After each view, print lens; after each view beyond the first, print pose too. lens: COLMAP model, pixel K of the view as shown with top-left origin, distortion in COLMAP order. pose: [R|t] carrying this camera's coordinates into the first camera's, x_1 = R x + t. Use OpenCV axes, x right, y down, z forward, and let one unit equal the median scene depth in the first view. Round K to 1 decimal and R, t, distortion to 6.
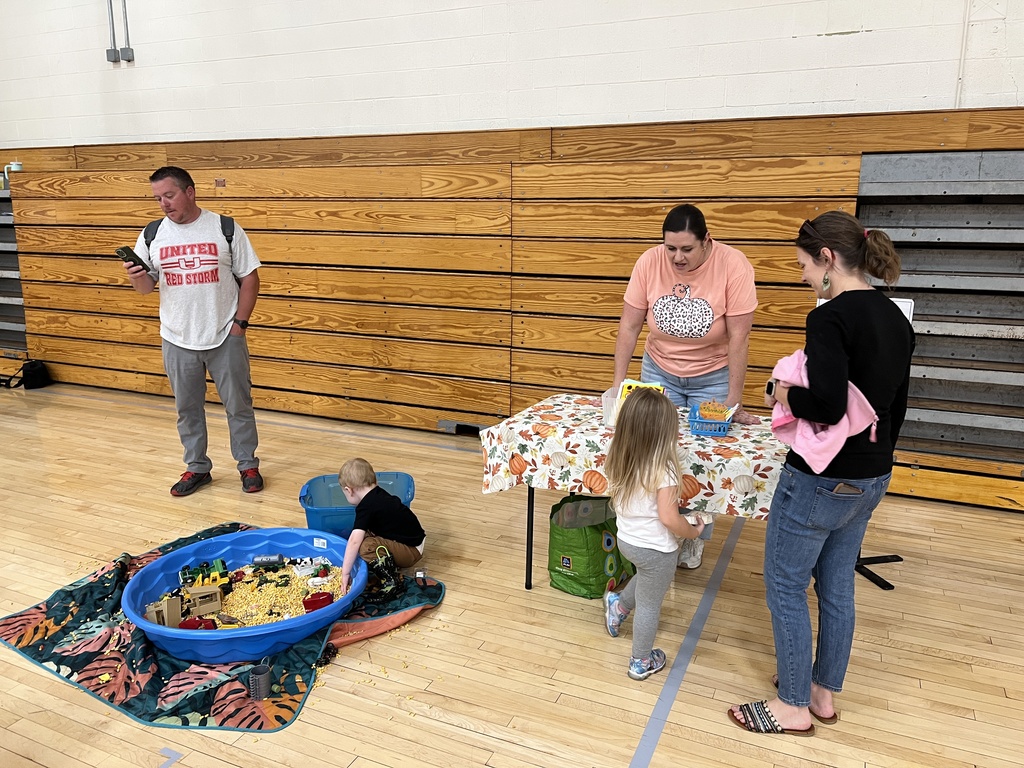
lens RADIAL K [[766.7, 0, 511.9], [0, 766.7, 383.9], [0, 0, 1]] dist [0.012872, 0.002445]
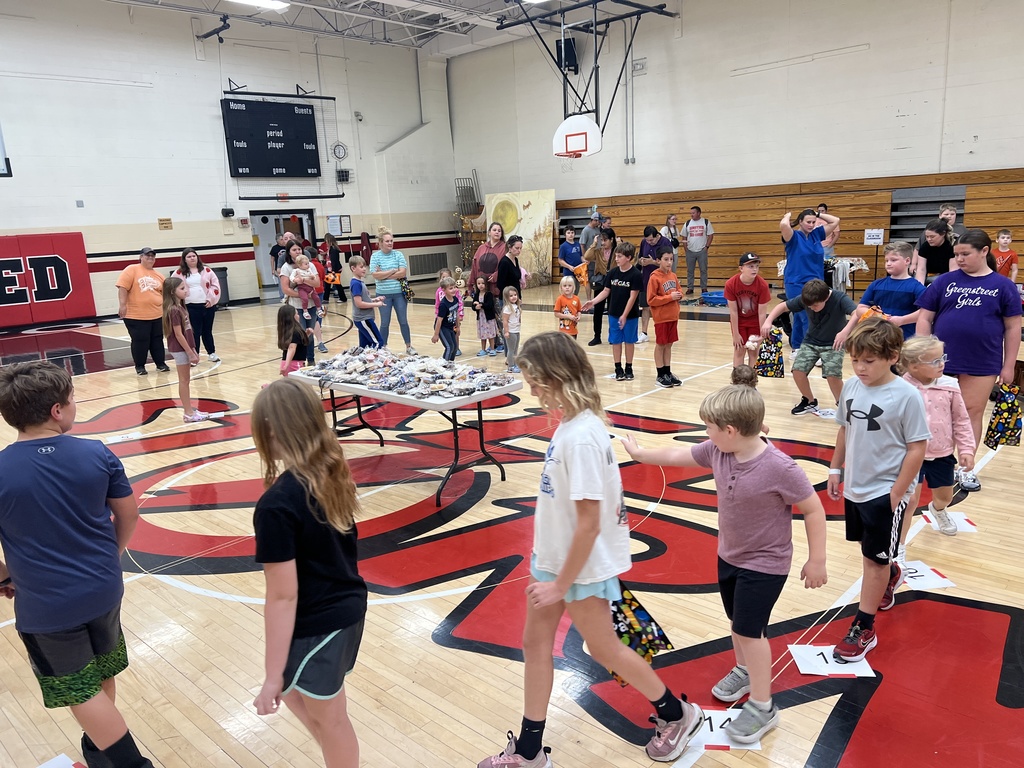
lens RADIAL K [[766.7, 0, 512.5], [0, 766.7, 385.8], [0, 0, 1]] dist [0.012872, 0.002445]
pose [[0.943356, 0.021402, -0.331090, 0.001009], [-0.021408, 0.999764, 0.003627, 0.501561], [0.331090, 0.003667, 0.943592, -2.356350]]
